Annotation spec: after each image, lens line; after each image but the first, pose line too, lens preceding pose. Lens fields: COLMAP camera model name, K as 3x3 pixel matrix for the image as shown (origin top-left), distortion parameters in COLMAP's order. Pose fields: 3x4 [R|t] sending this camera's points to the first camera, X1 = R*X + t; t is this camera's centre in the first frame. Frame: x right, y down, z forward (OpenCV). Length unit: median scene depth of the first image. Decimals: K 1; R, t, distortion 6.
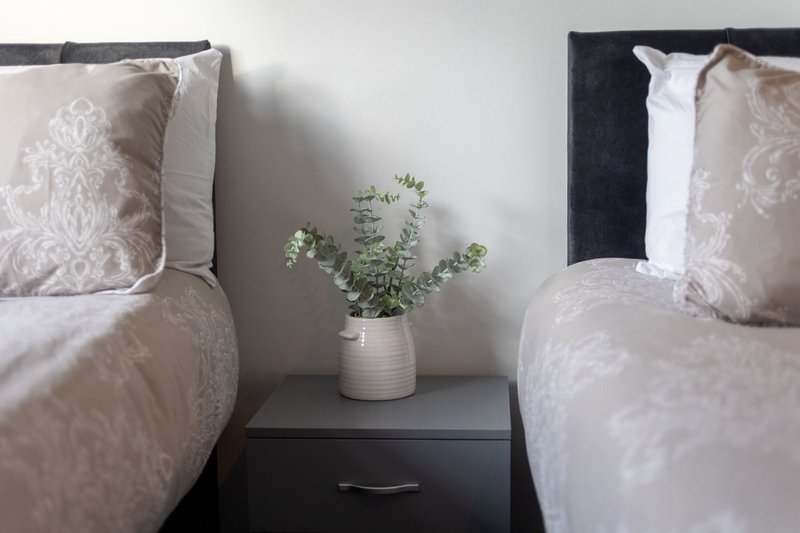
lens RADIAL K [[1195.7, 0, 400.0], [0, 1195.7, 266.5], [0, 0, 1]] dist [-0.039474, -0.051626]
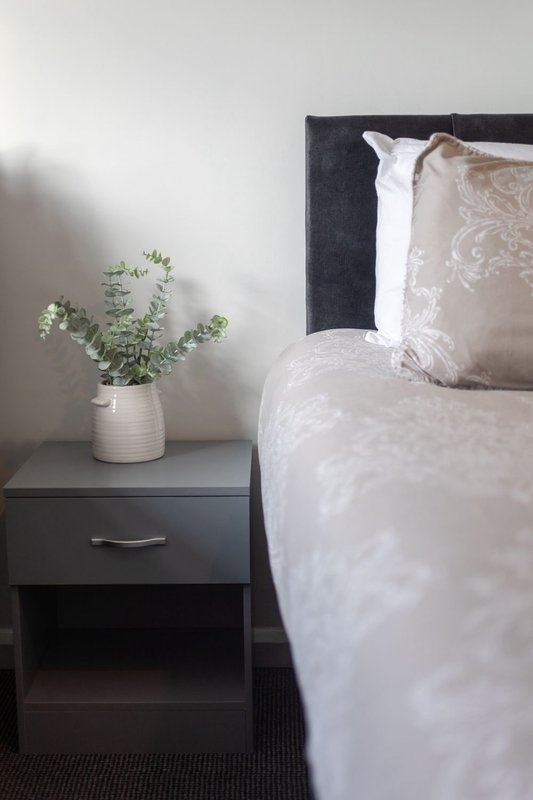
lens RADIAL K [[1266.1, 0, 266.5], [0, 1266.1, 400.0], [0, 0, 1]] dist [-0.011791, -0.010847]
pose [[0.997246, -0.008089, 0.073728, 0.023635], [0.004594, 0.998863, 0.047460, 0.002908], [-0.074028, -0.046991, 0.996148, -0.148809]]
